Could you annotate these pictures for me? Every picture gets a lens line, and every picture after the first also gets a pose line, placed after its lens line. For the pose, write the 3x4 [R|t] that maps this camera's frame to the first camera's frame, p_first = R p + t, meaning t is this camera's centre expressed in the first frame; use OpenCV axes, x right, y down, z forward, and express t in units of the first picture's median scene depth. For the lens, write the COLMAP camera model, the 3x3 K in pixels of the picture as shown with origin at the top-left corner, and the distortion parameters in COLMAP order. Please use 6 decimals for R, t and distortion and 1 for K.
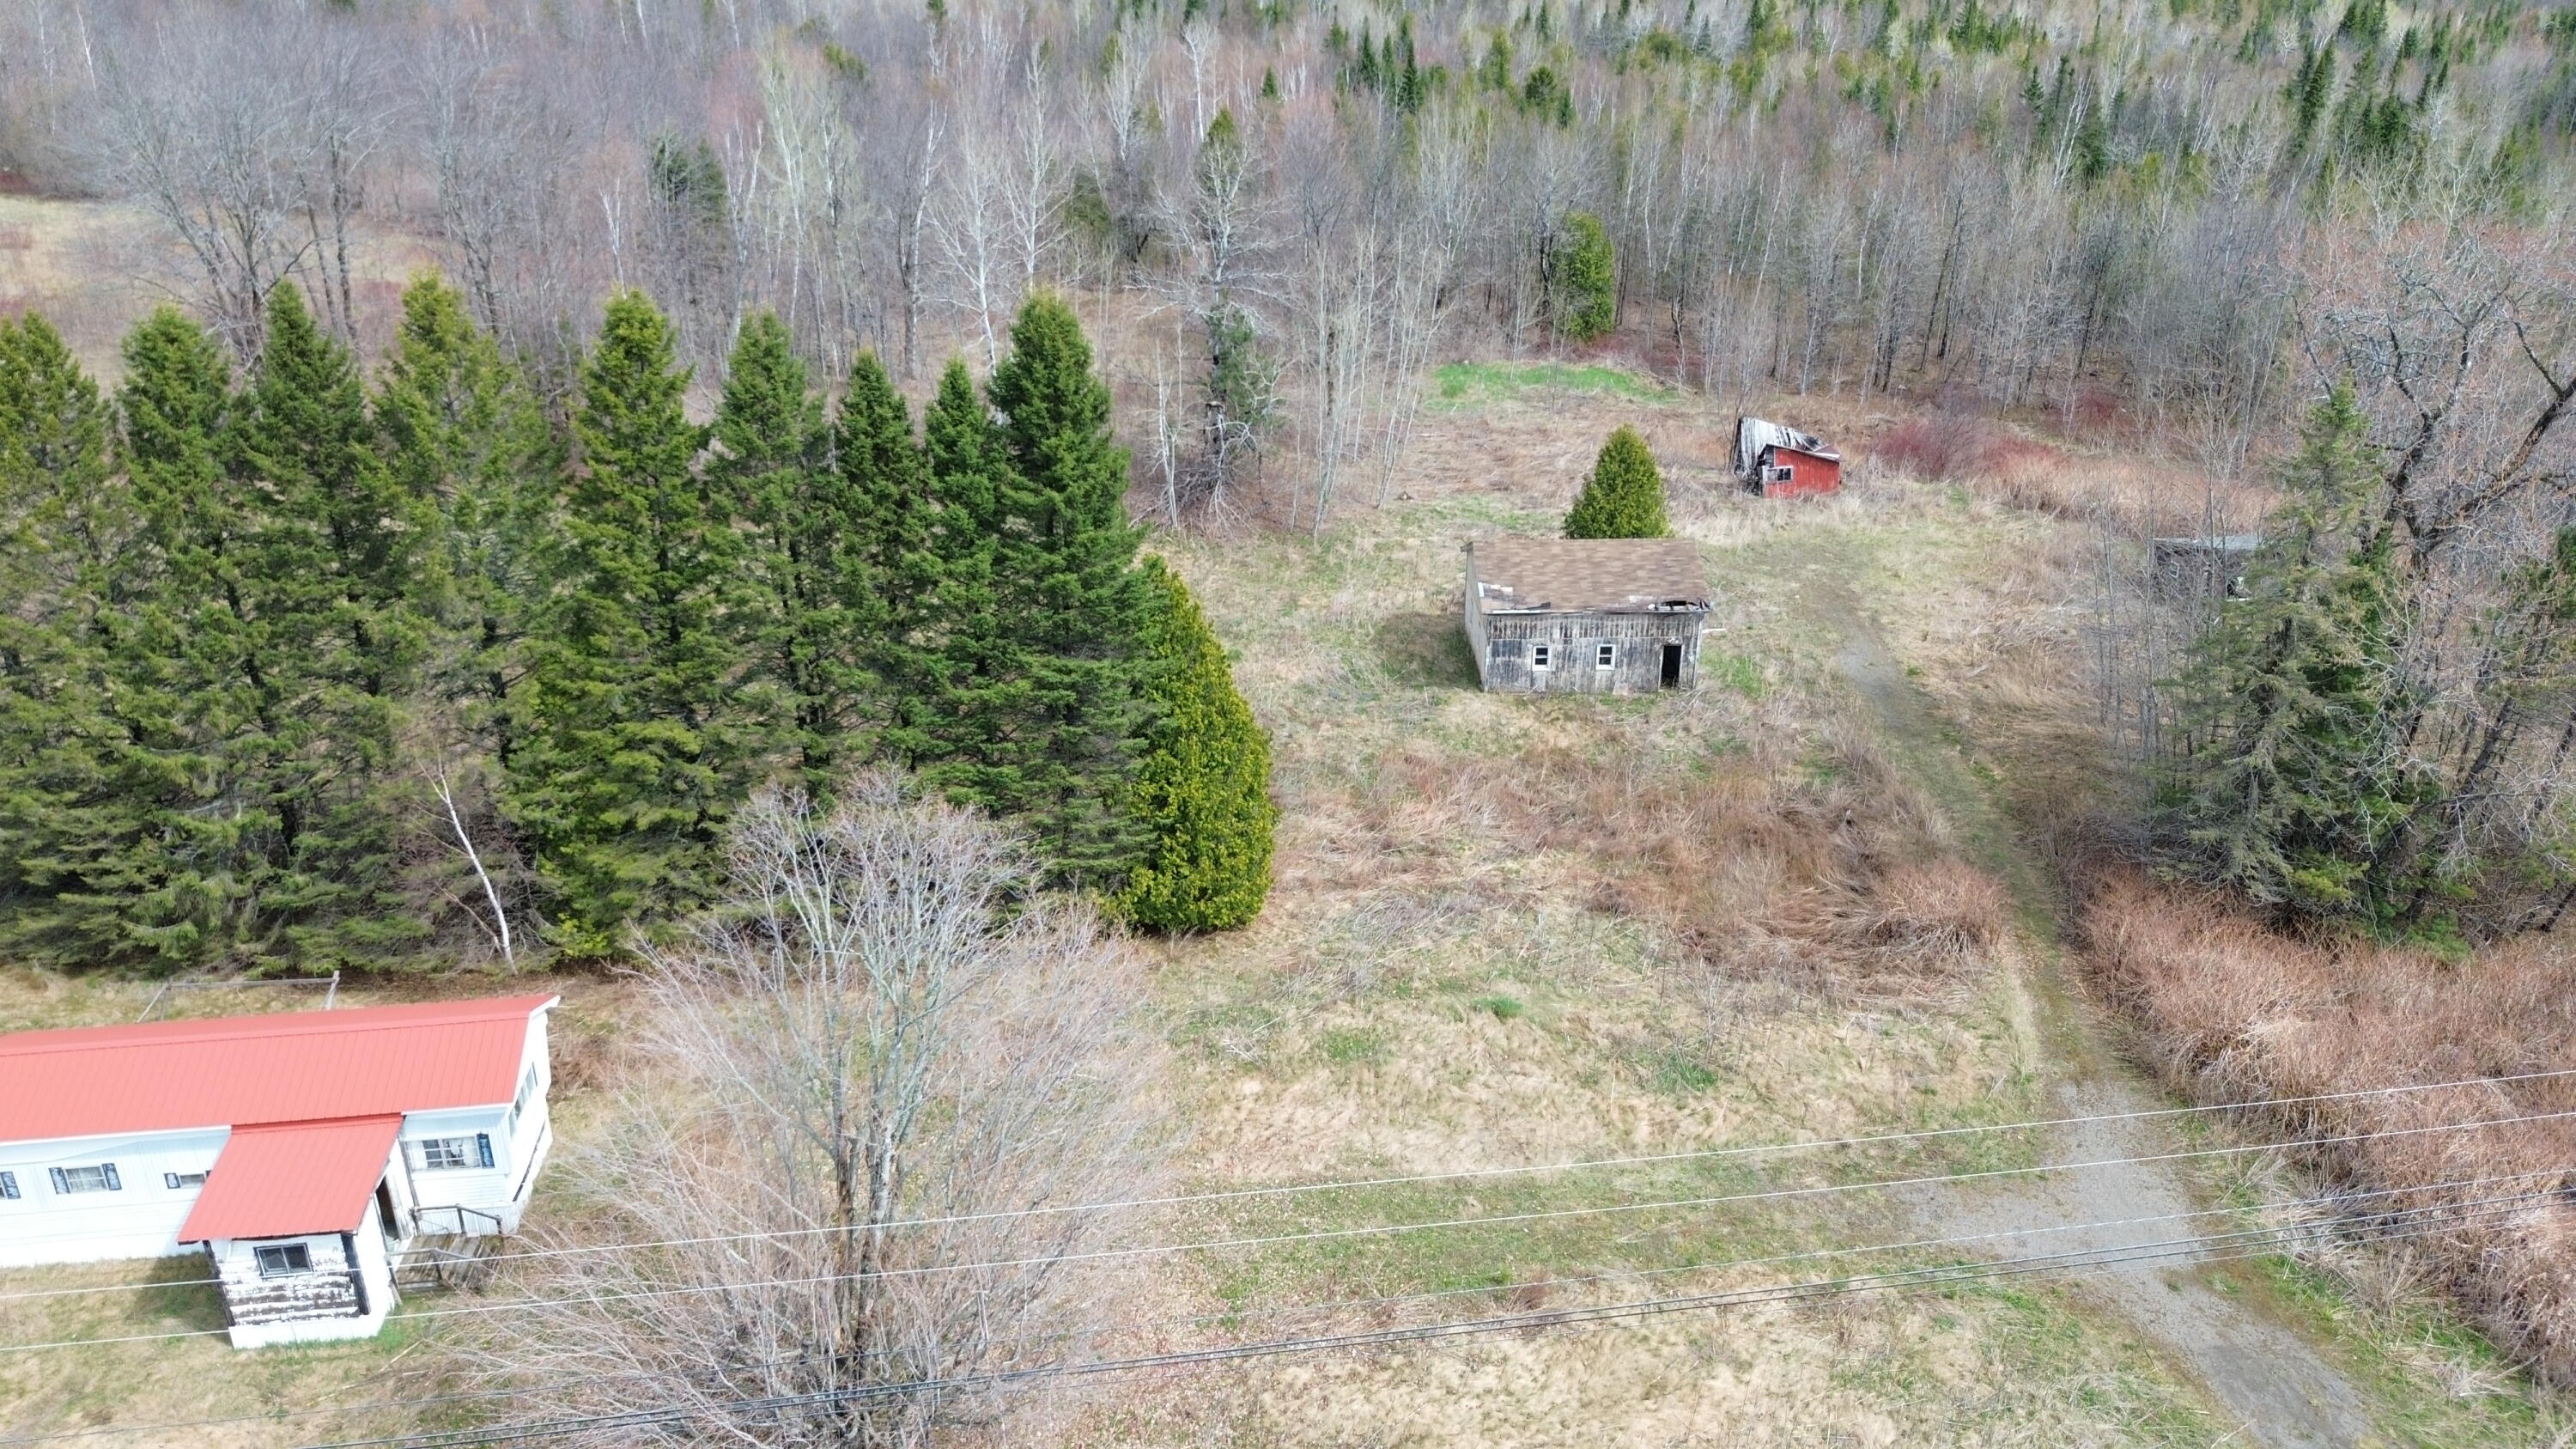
lens RADIAL K [[1828.2, 0, 1294.1], [0, 1828.2, 726.1], [0, 0, 1]] dist [0.080219, -0.082079]
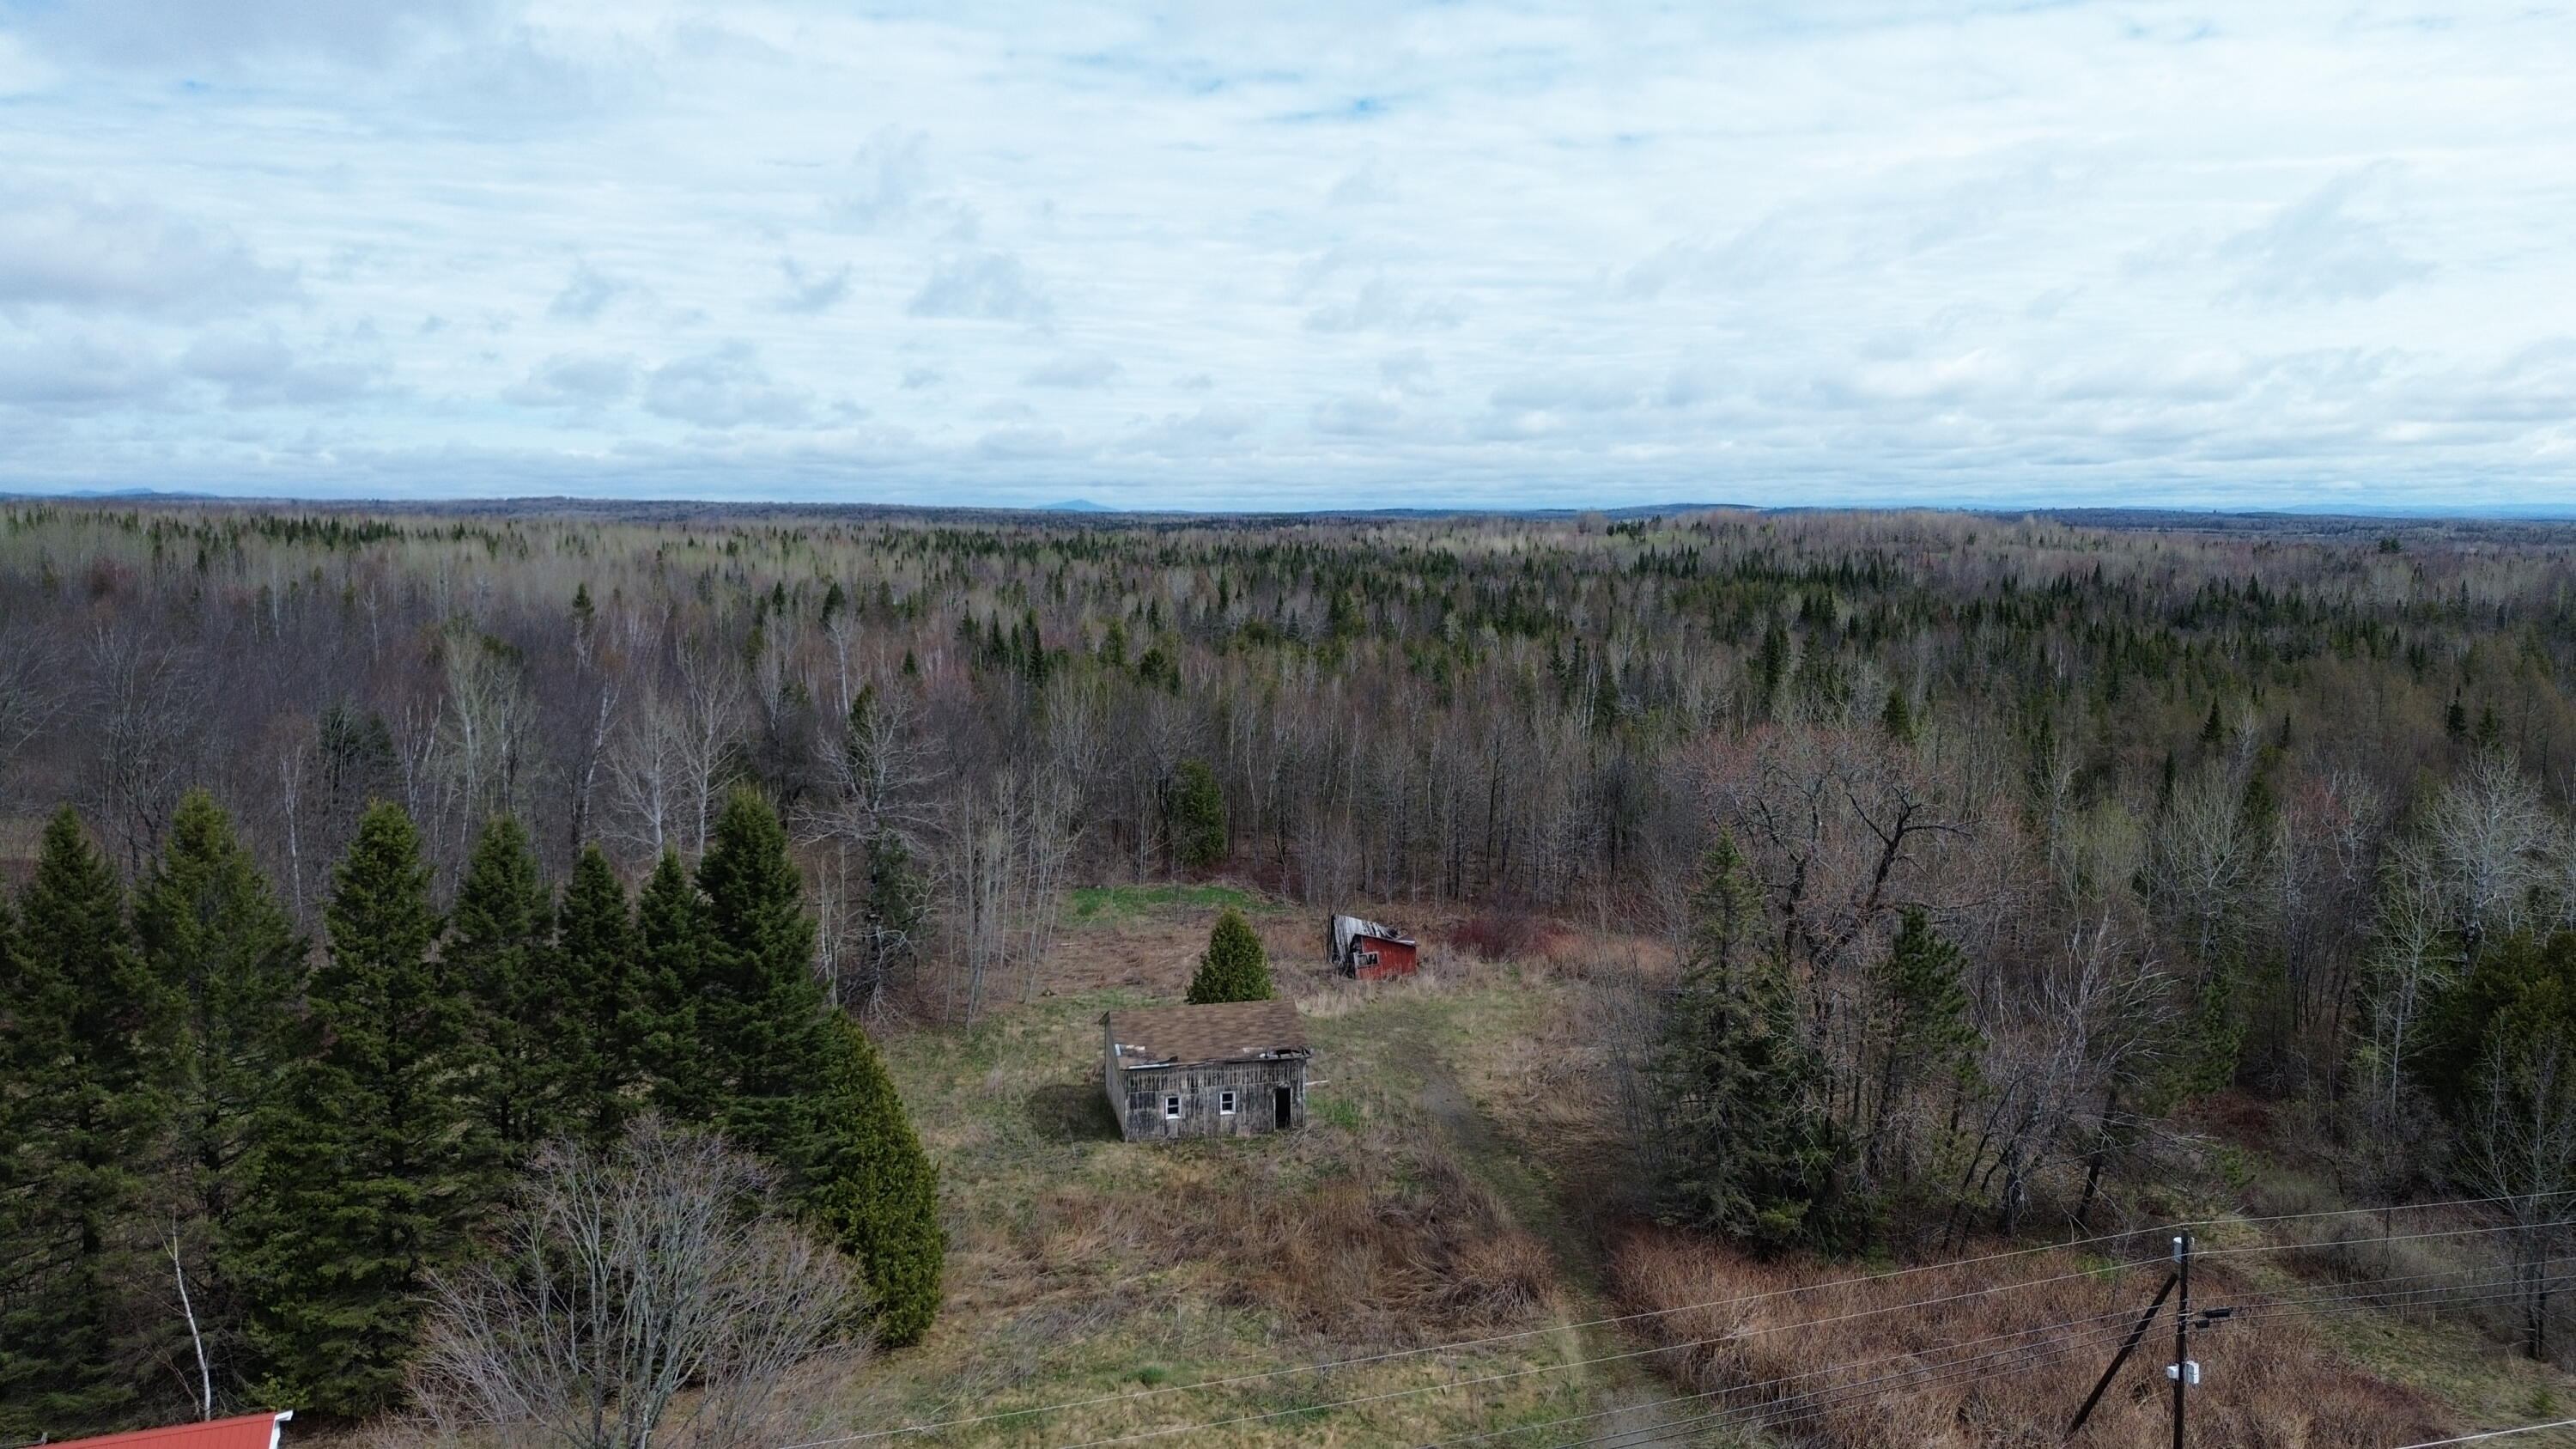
lens RADIAL K [[1826.8, 0, 1292.0], [0, 1826.8, 718.9], [0, 0, 1]] dist [0.088213, -0.092782]
pose [[0.980280, -0.020705, 0.196524, -0.017784], [0.079745, 0.951373, -0.297542, 0.109045], [-0.180807, 0.307346, 0.934263, -0.230960]]
